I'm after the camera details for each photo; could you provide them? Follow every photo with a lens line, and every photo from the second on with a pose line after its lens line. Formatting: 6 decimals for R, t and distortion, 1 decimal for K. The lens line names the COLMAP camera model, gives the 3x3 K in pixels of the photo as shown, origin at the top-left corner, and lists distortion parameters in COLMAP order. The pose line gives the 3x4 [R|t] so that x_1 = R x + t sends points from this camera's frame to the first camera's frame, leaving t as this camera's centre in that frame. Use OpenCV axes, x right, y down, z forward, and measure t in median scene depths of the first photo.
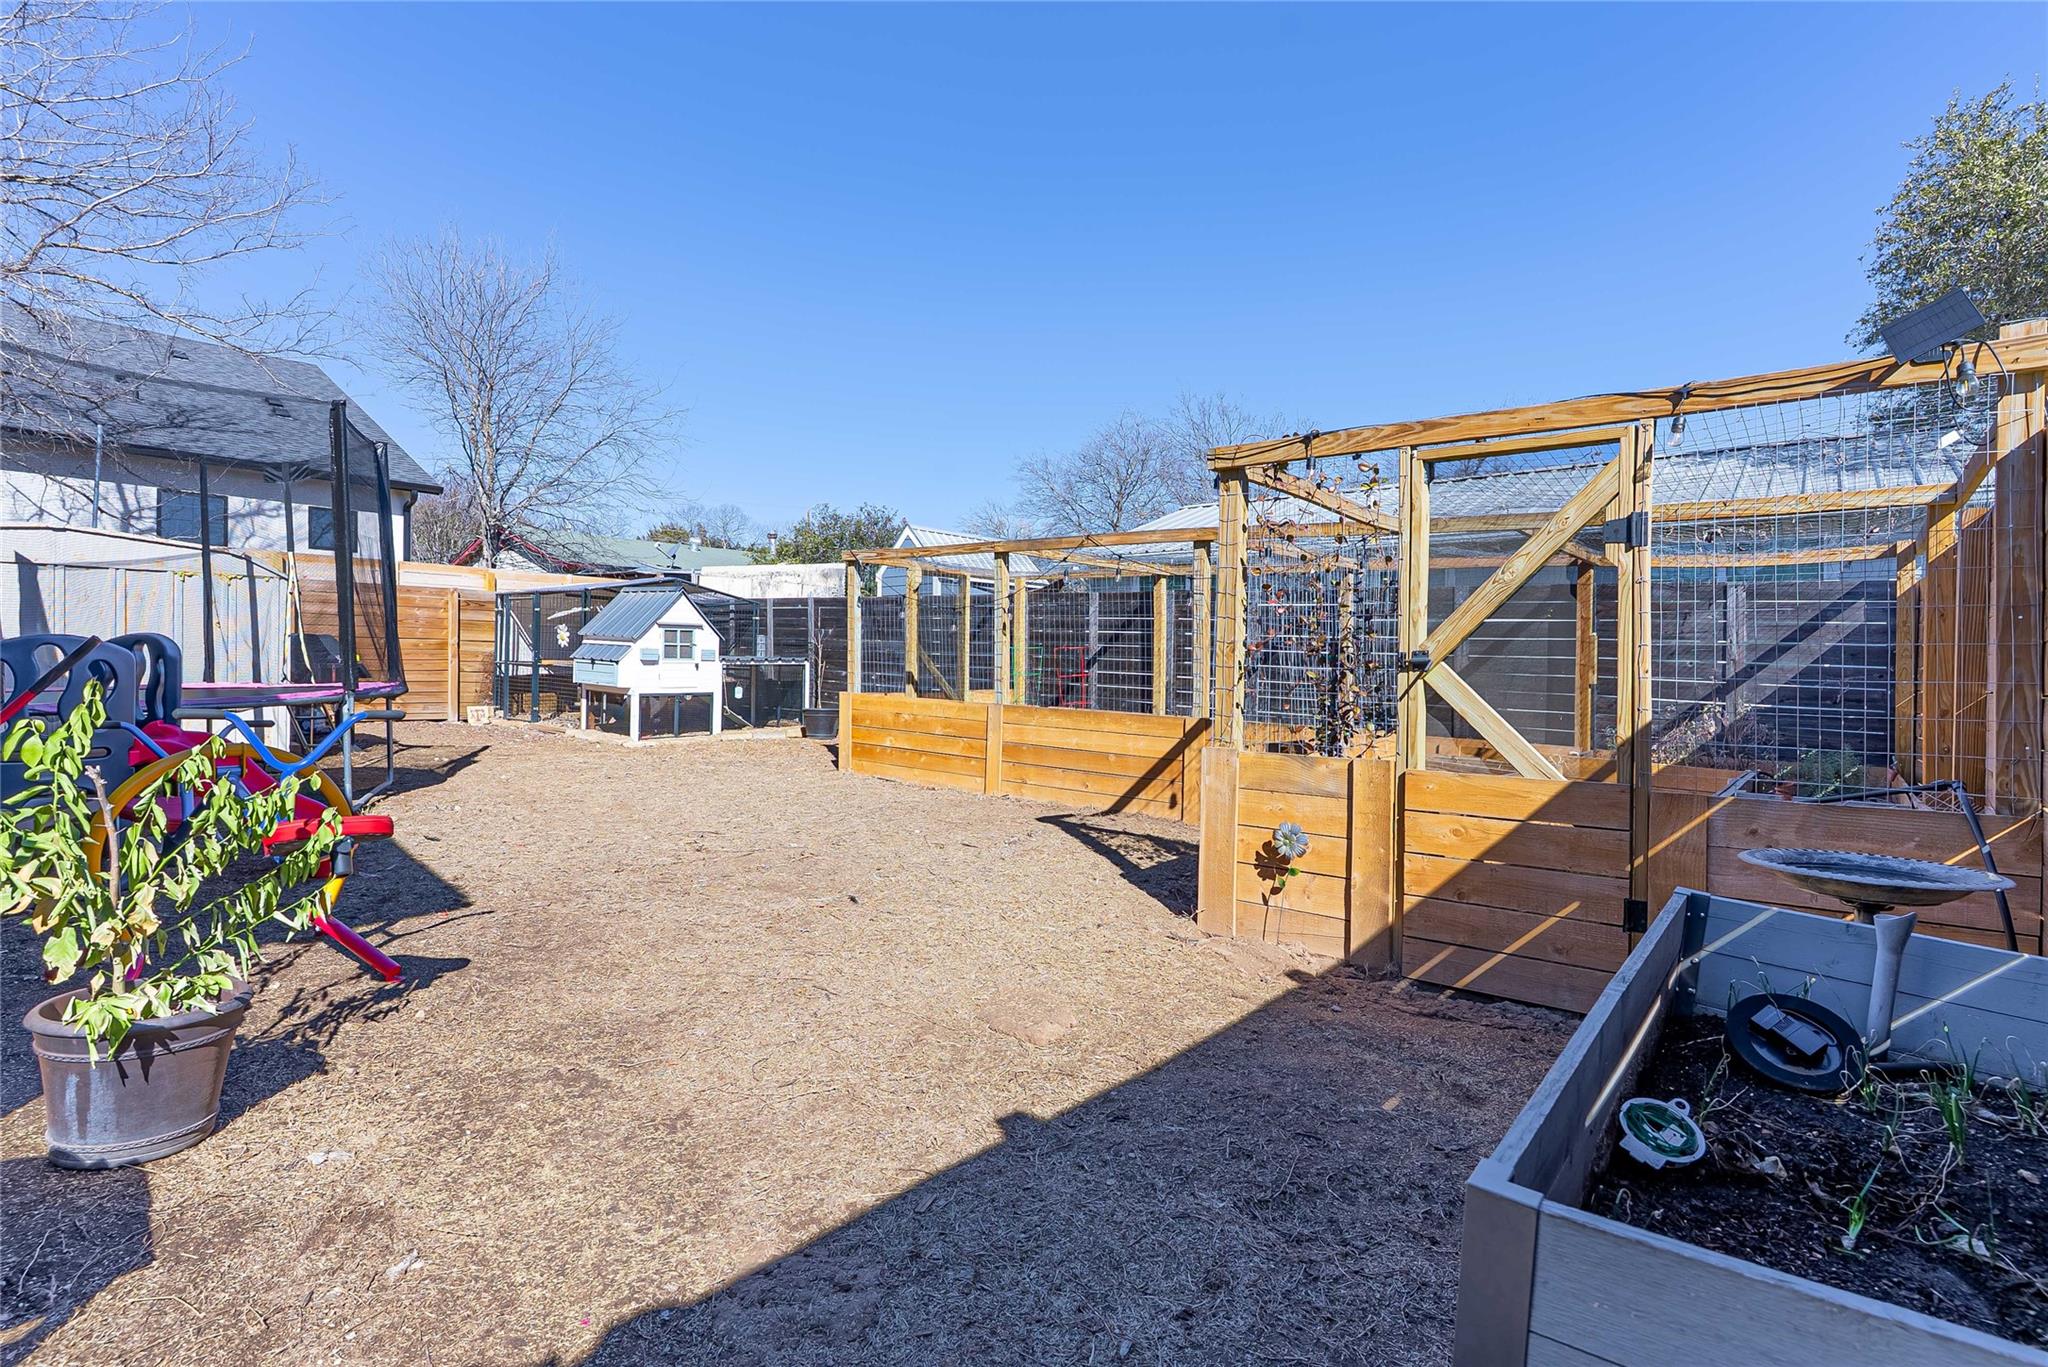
lens RADIAL K [[1013.9, 0, 1024.0], [0, 1013.9, 683.5], [0, 0, 1]] dist [0.000047, -0.000021]
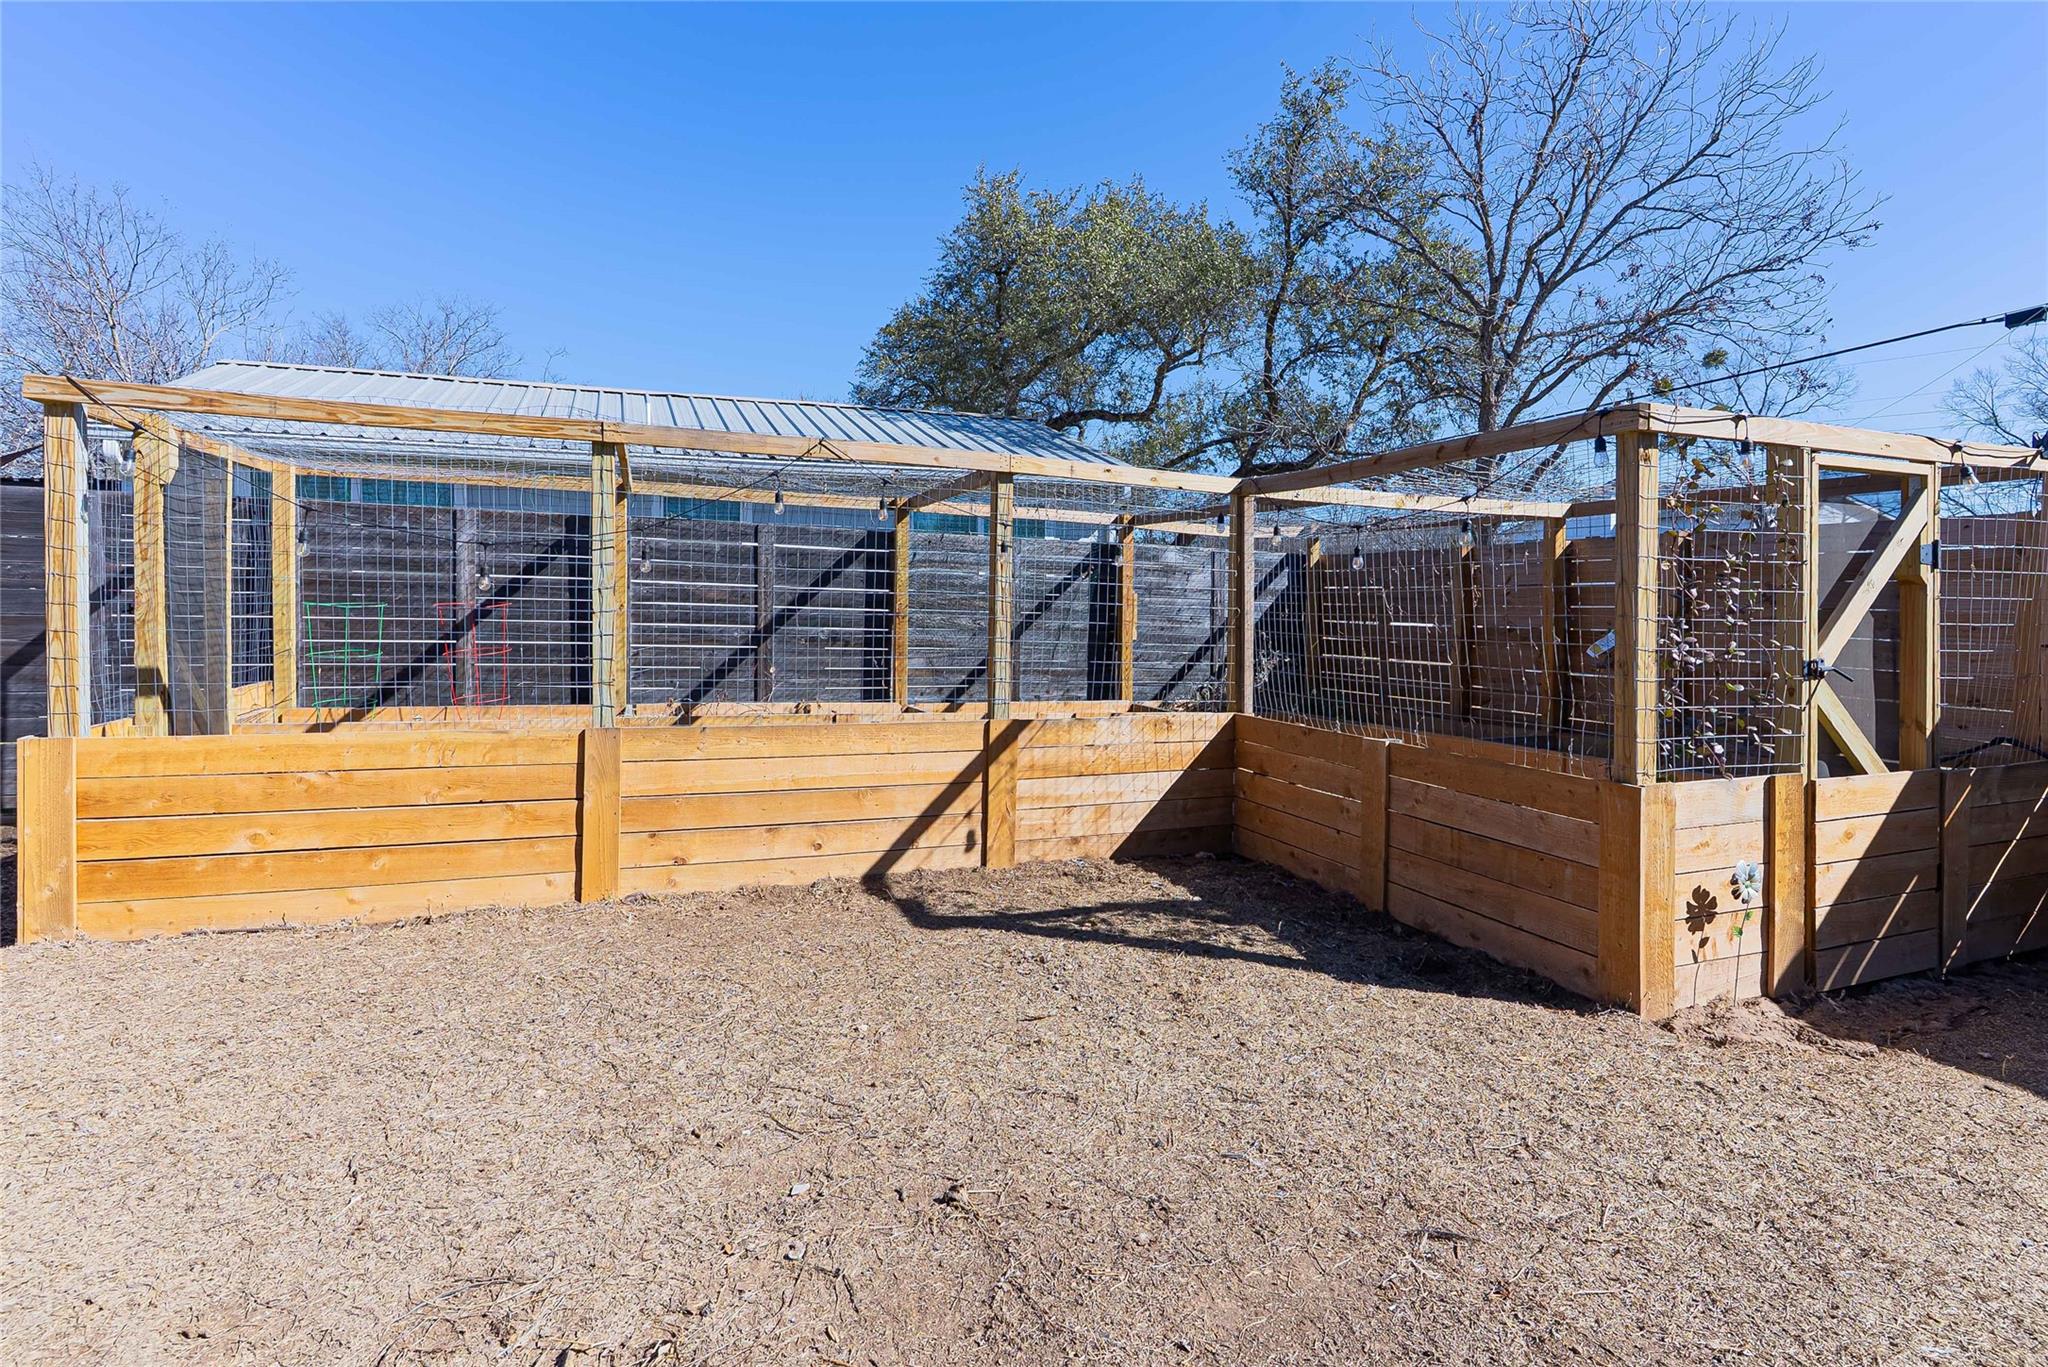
lens RADIAL K [[1007.8, 0, 1024.3], [0, 1007.8, 595.6], [0, 0, 1]] dist [-0.000044, -0.000092]
pose [[0.490765, -0.014064, 0.871179, -0.442082], [0.015220, 0.999856, 0.007568, -0.059226], [-0.871159, 0.009545, 0.490908, 0.621249]]
